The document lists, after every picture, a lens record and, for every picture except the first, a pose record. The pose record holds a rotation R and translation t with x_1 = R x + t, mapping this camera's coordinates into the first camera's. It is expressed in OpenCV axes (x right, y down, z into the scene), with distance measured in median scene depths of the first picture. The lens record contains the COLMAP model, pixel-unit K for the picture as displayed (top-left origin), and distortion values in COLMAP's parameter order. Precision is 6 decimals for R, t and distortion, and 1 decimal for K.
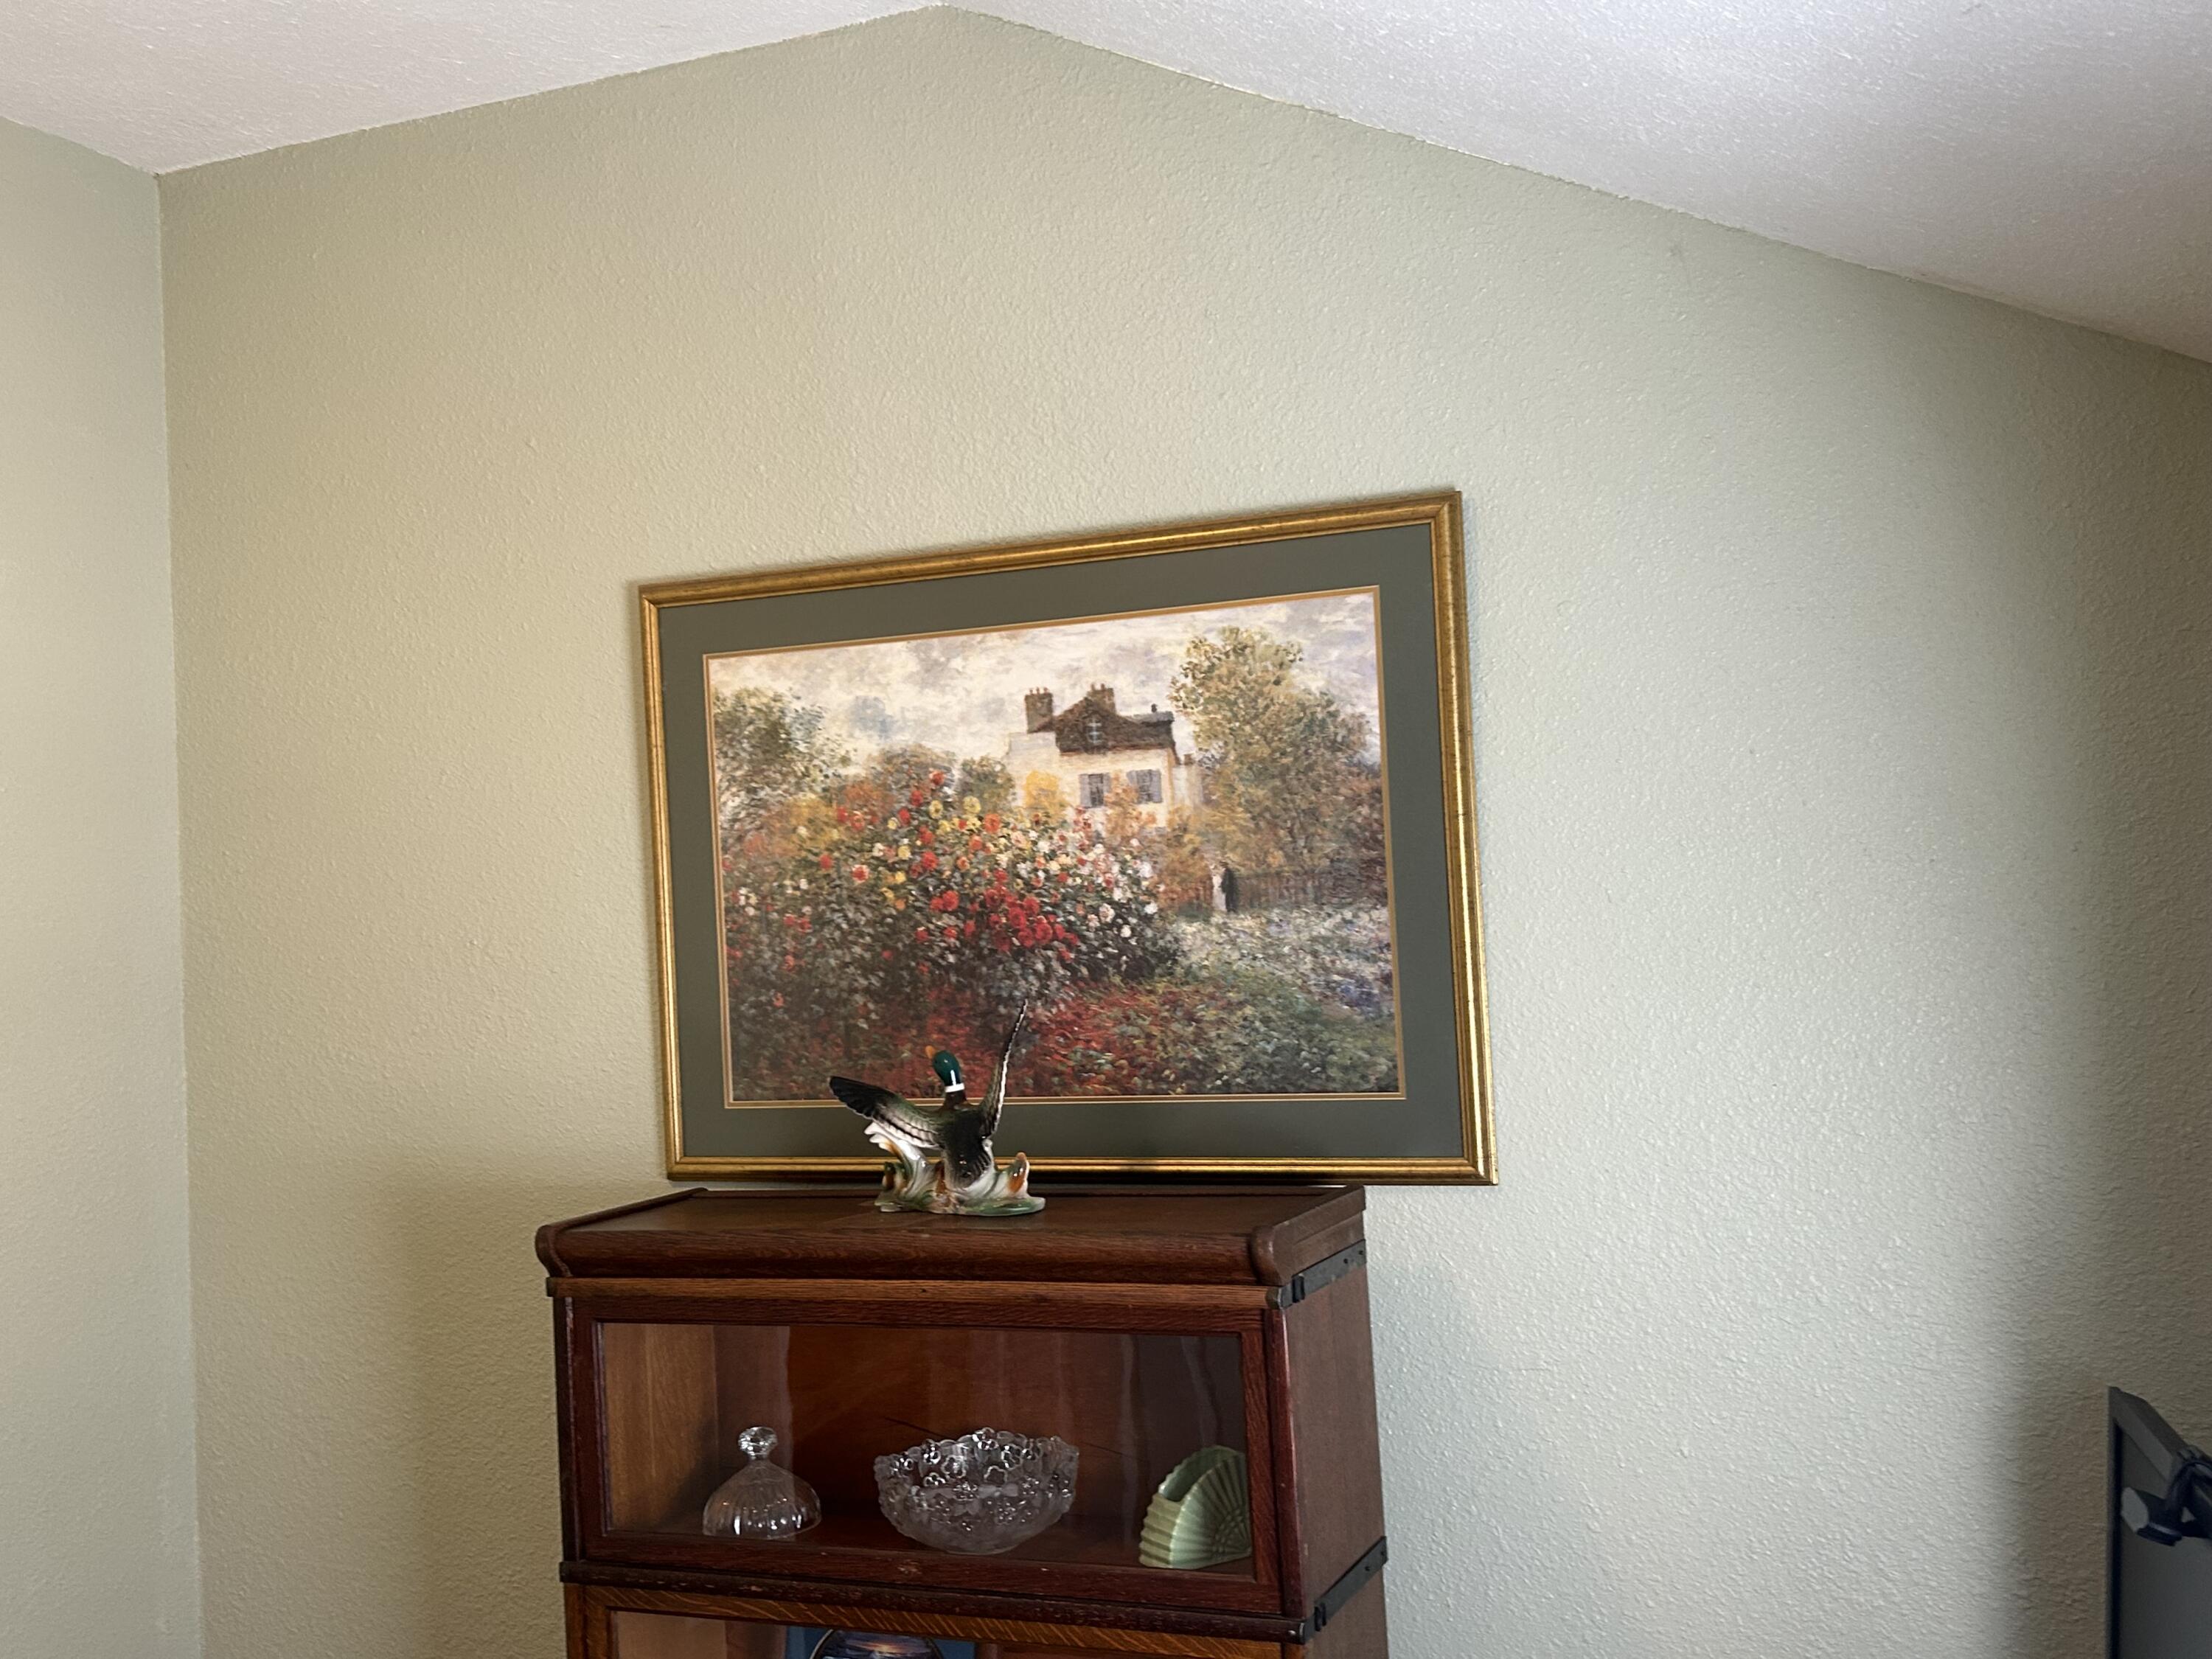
lens RADIAL K [[2194.2, 0, 1113.1], [0, 2194.2, 866.1], [0, 0, 1]] dist [0.015866, 0.005456]
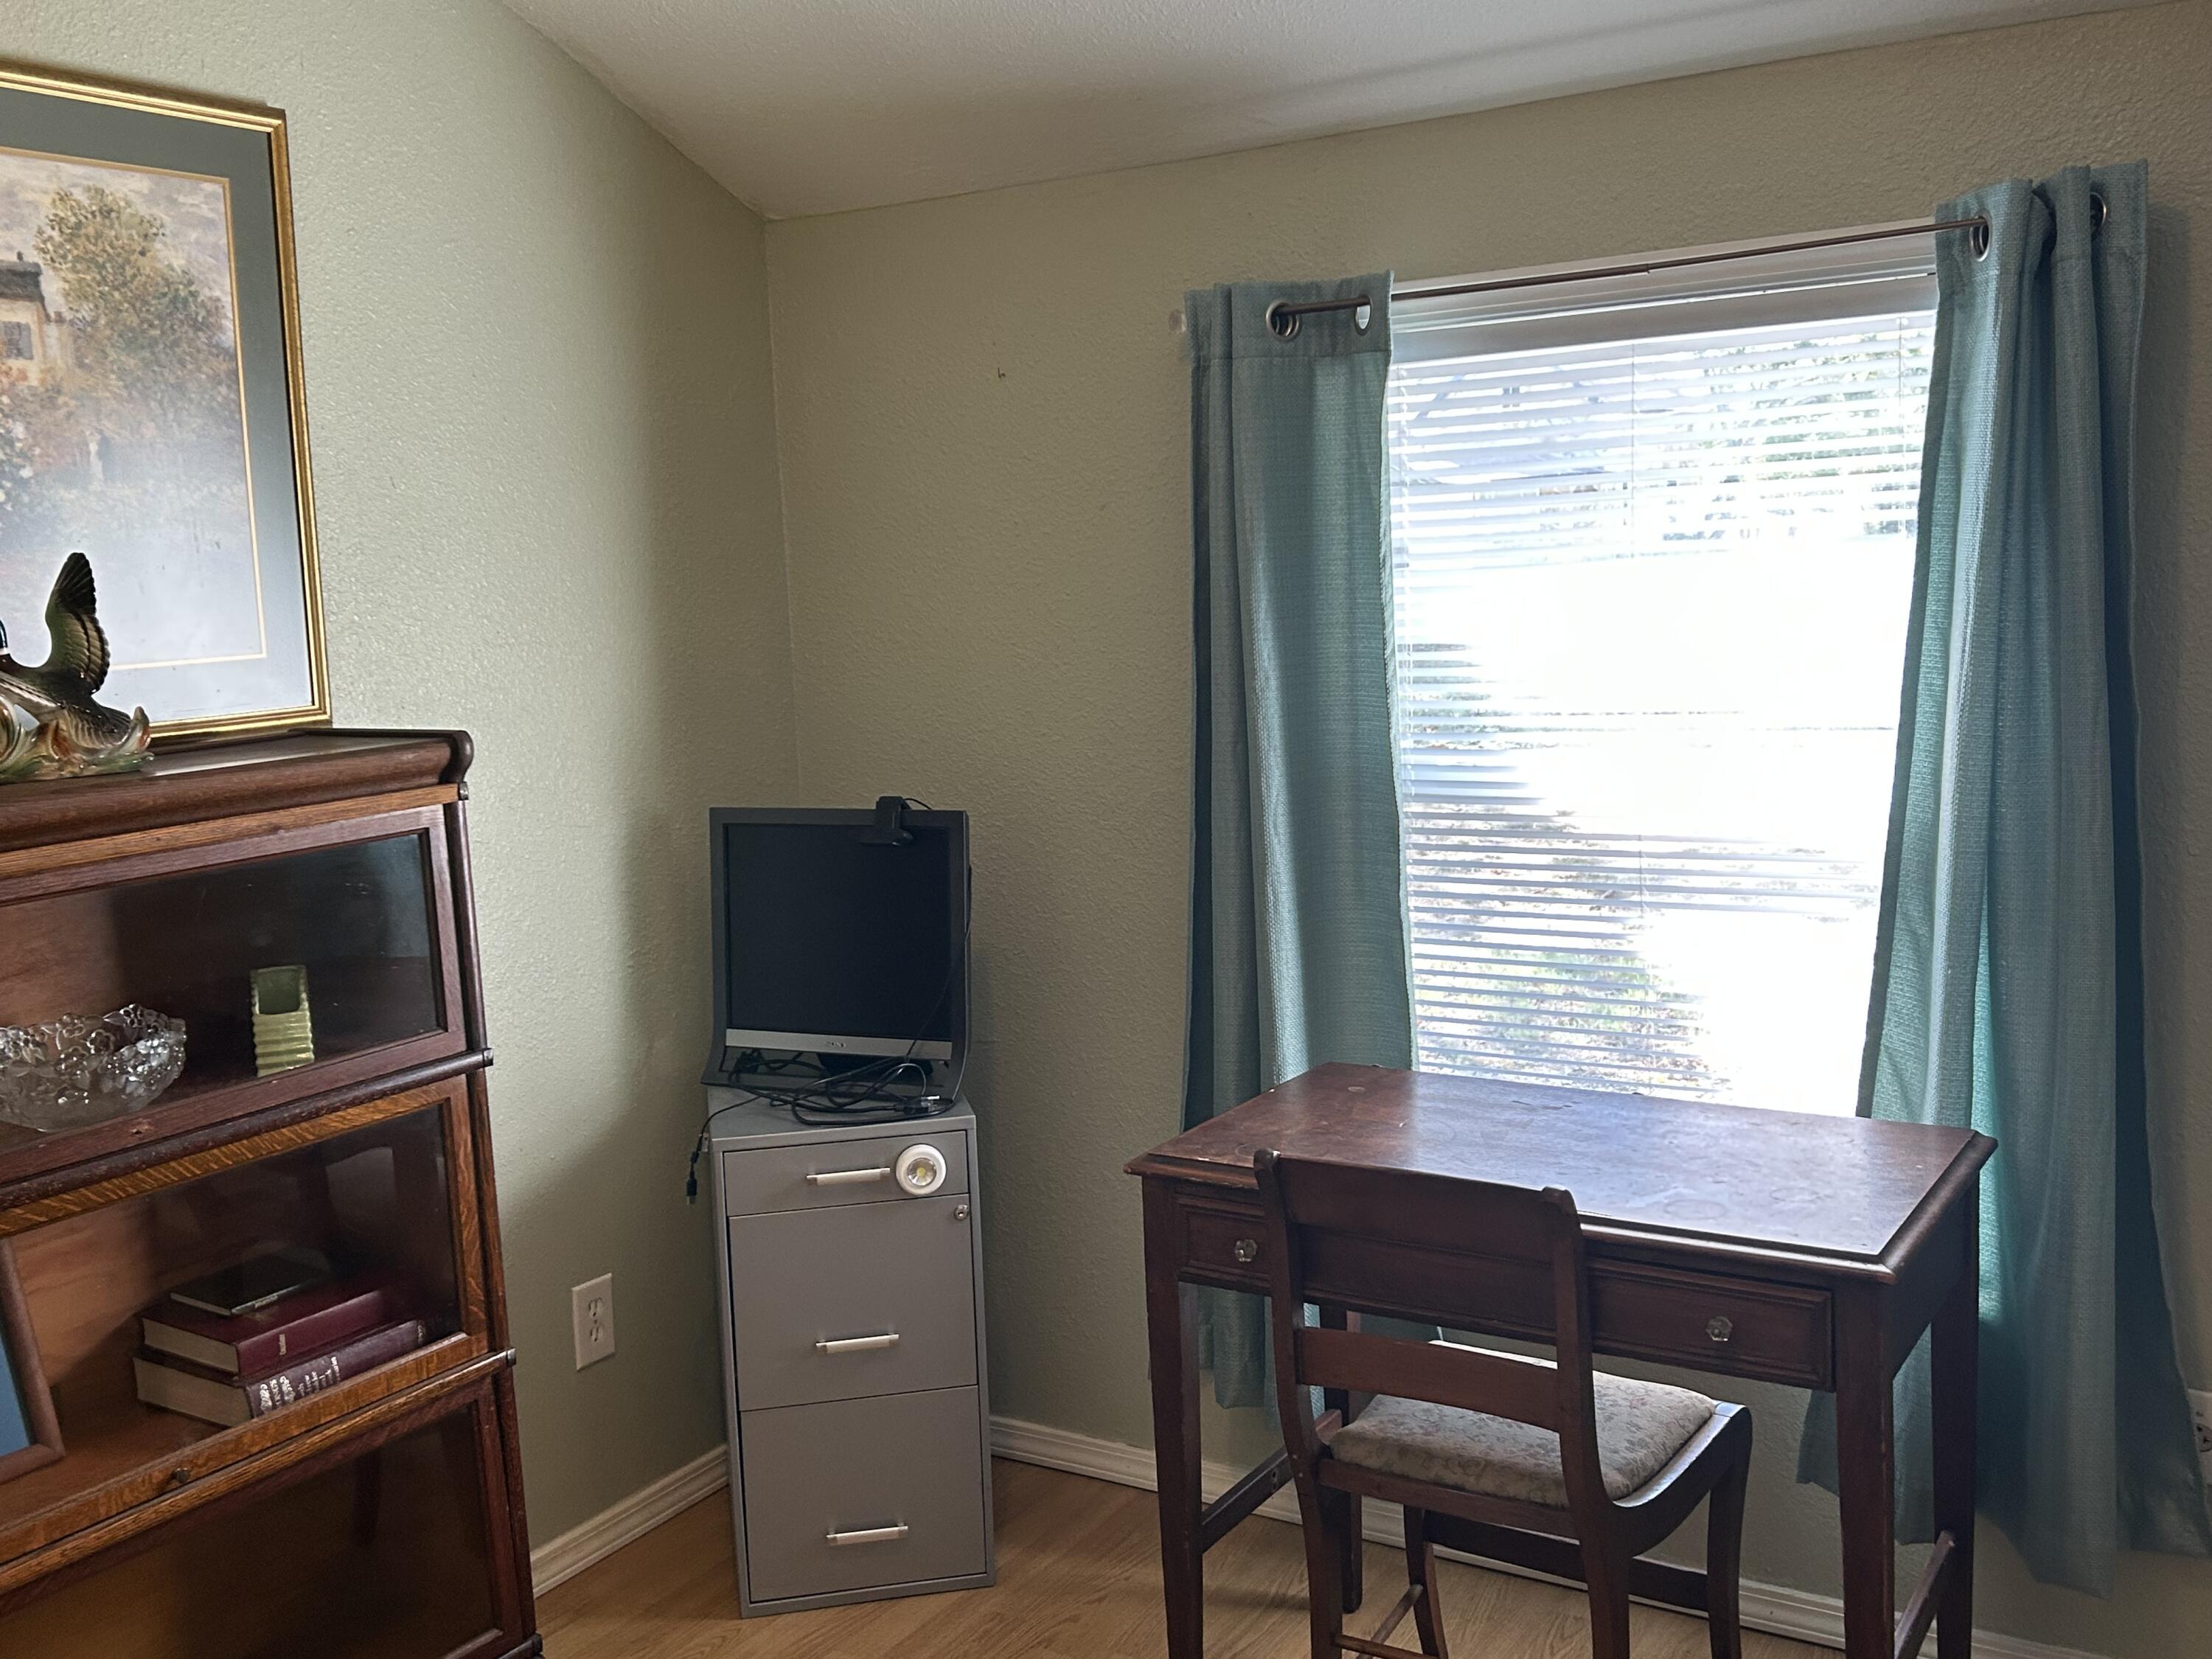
lens RADIAL K [[2194.2, 0, 1113.1], [0, 2194.2, 866.1], [0, 0, 1]] dist [0.015866, 0.005456]
pose [[0.133086, -0.094851, 0.986555, -0.890628], [0.036259, 0.995210, 0.090792, 0.121204], [-0.990441, 0.023688, 0.135887, 0.419296]]
